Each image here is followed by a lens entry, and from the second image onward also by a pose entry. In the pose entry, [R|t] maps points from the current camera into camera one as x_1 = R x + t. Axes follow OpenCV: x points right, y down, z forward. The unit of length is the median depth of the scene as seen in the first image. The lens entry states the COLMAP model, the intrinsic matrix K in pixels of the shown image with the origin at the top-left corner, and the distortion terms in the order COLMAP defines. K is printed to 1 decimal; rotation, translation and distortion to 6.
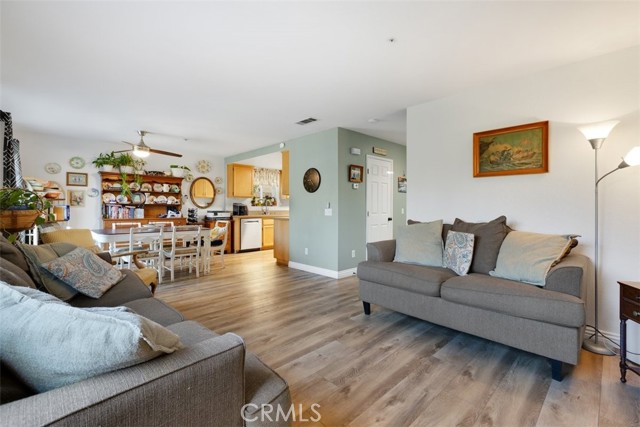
lens RADIAL K [[282.4, 0, 319.8], [0, 282.4, 209.4], [0, 0, 1]] dist [-0.012663, -0.000203]
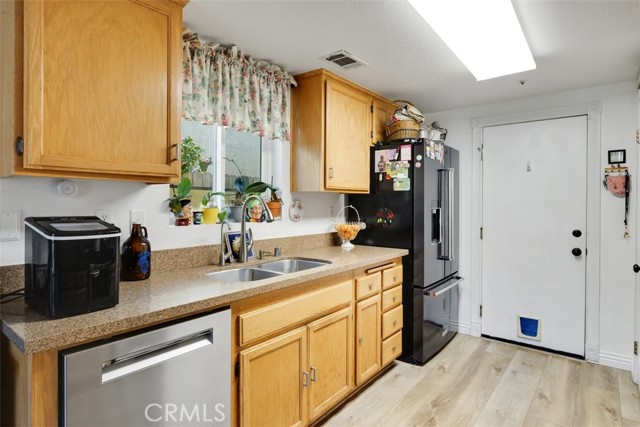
lens RADIAL K [[354.4, 0, 324.3], [0, 354.4, 205.9], [0, 0, 1]] dist [-0.002570, 0.000482]
pose [[0.990263, -0.003629, 0.139159, -0.218113], [0.003954, 0.999990, -0.002054, -0.031951], [-0.139150, 0.002584, 0.990268, 0.947626]]
